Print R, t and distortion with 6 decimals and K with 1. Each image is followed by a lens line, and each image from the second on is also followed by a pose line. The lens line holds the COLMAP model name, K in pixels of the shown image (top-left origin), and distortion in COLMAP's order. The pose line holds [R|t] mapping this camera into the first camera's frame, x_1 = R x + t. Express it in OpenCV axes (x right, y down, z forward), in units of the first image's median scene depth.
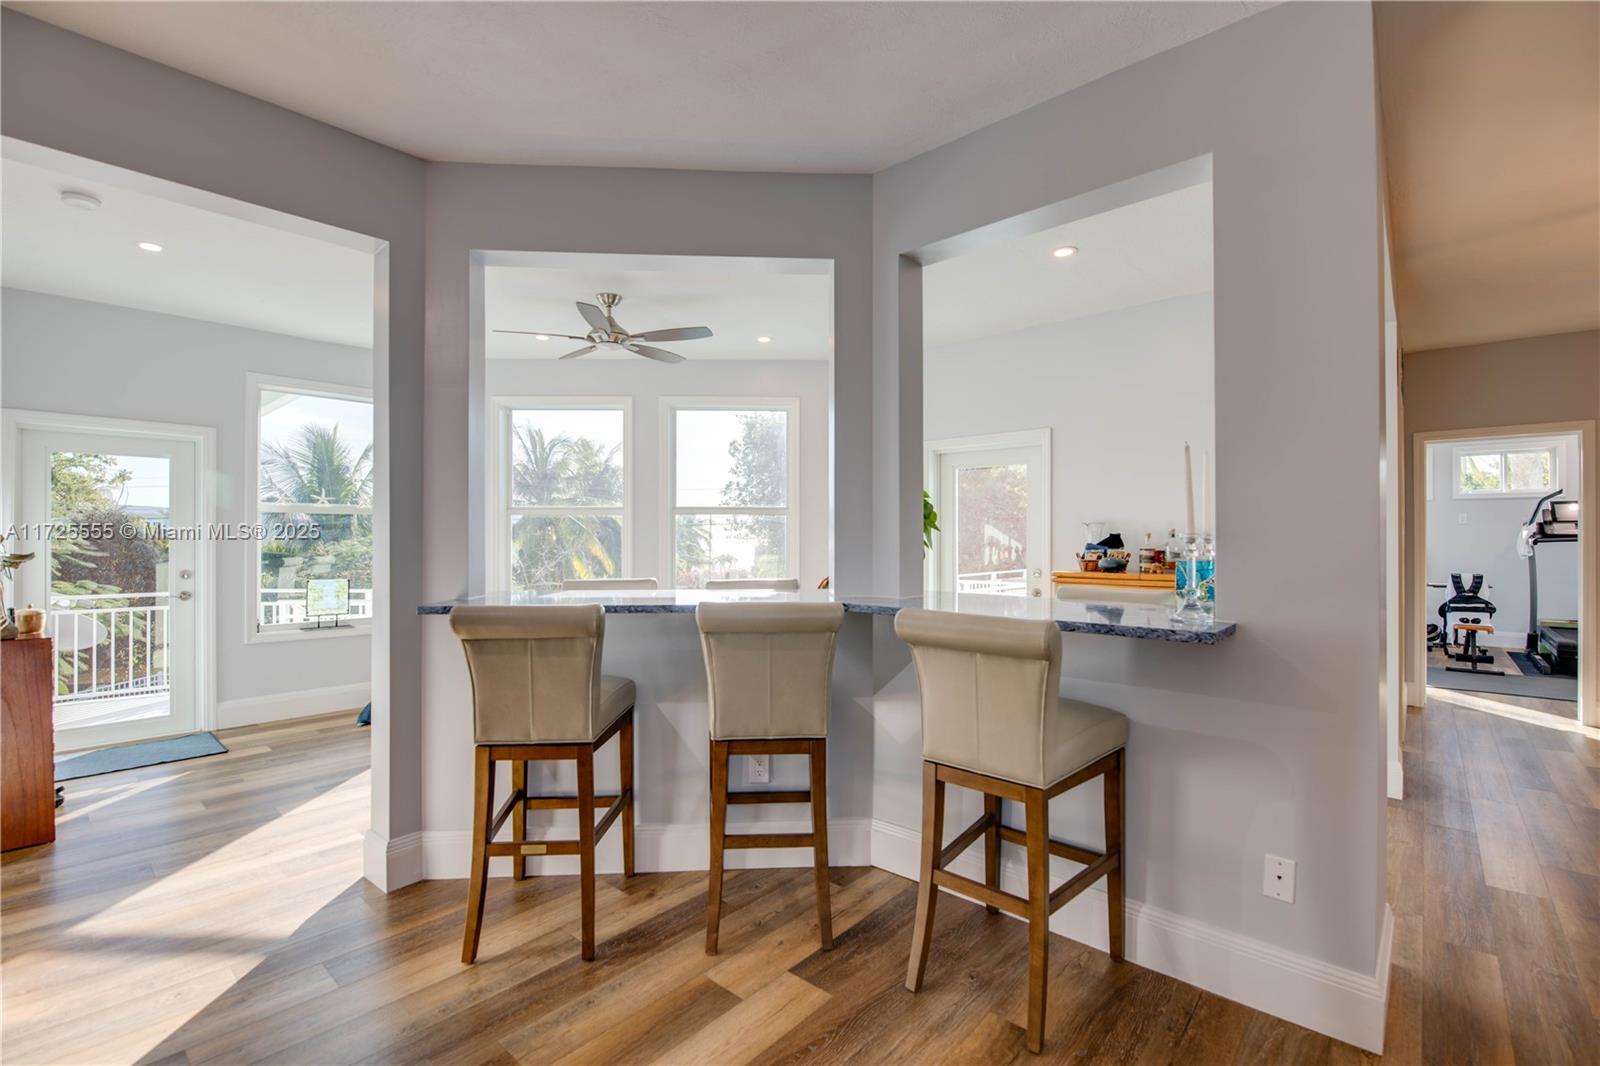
lens RADIAL K [[731.9, 0, 800.0], [0, 731.9, 533.0], [0, 0, 1]] dist [-0.000566, -0.010195]
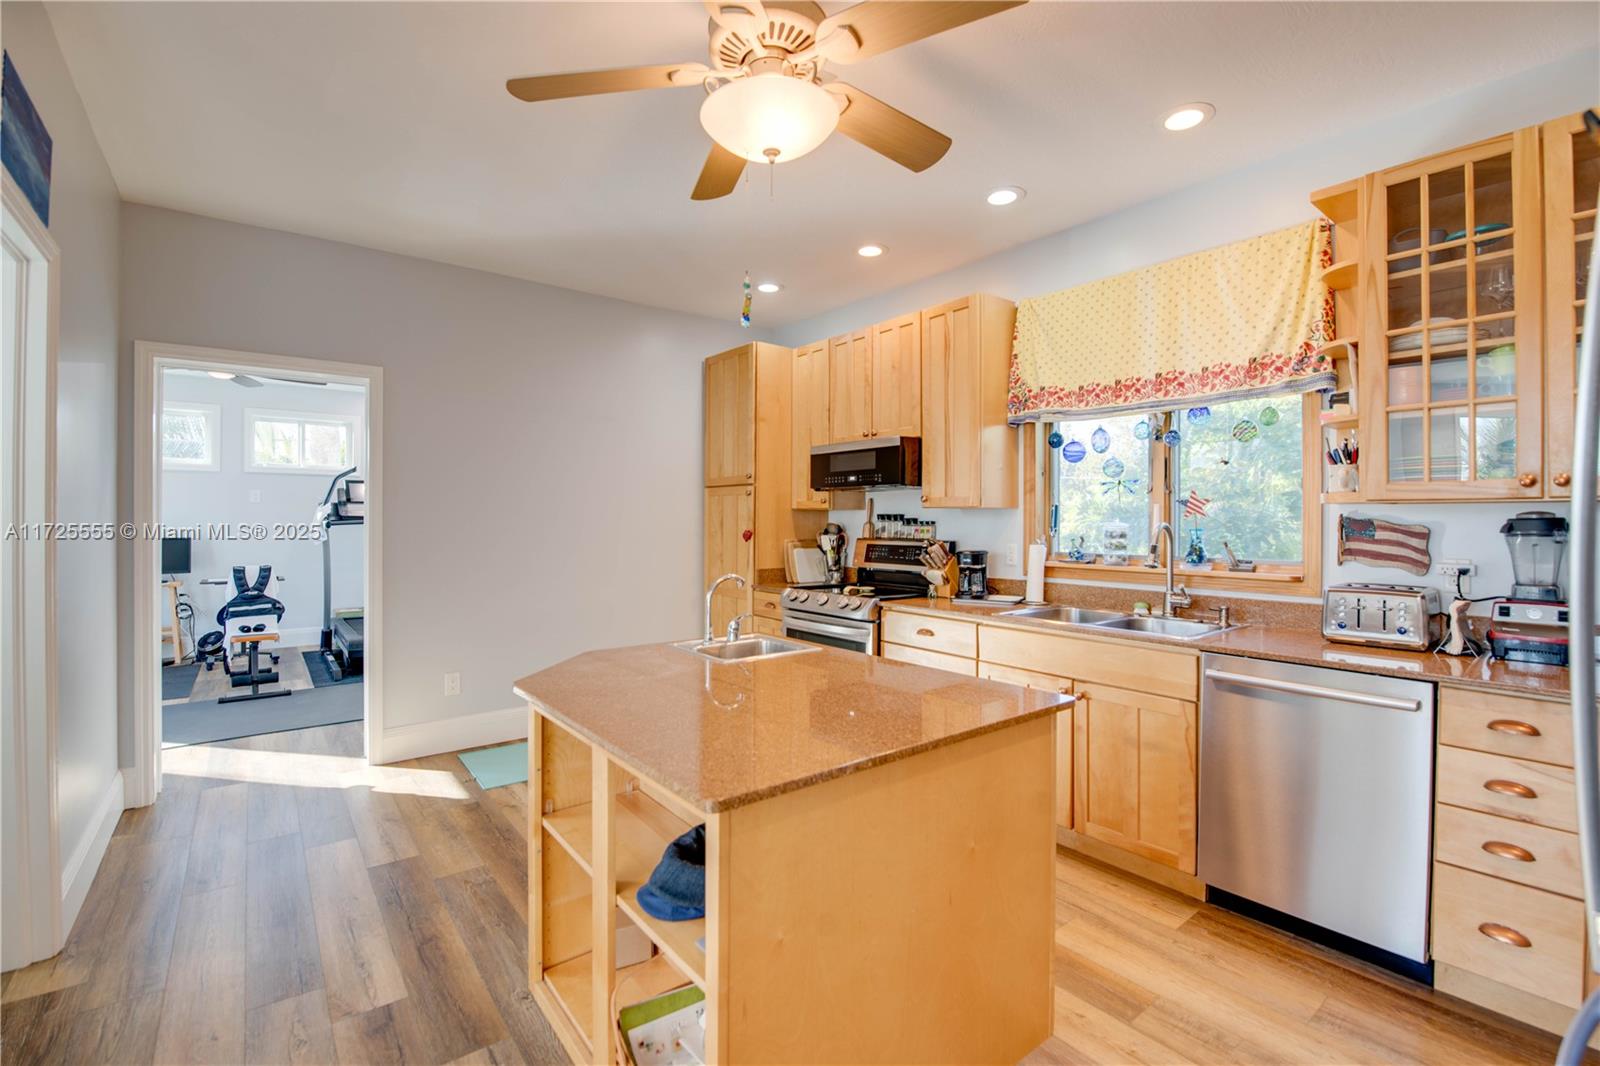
lens RADIAL K [[767.4, 0, 800.0], [0, 767.4, 533.0], [0, 0, 1]] dist [-0.014262, -0.000417]
pose [[0.238760, -0.013096, 0.970990, 0.293100], [-0.011388, 0.999803, 0.016285, 0.001183], [-0.971012, -0.014946, 0.238564, 0.259402]]
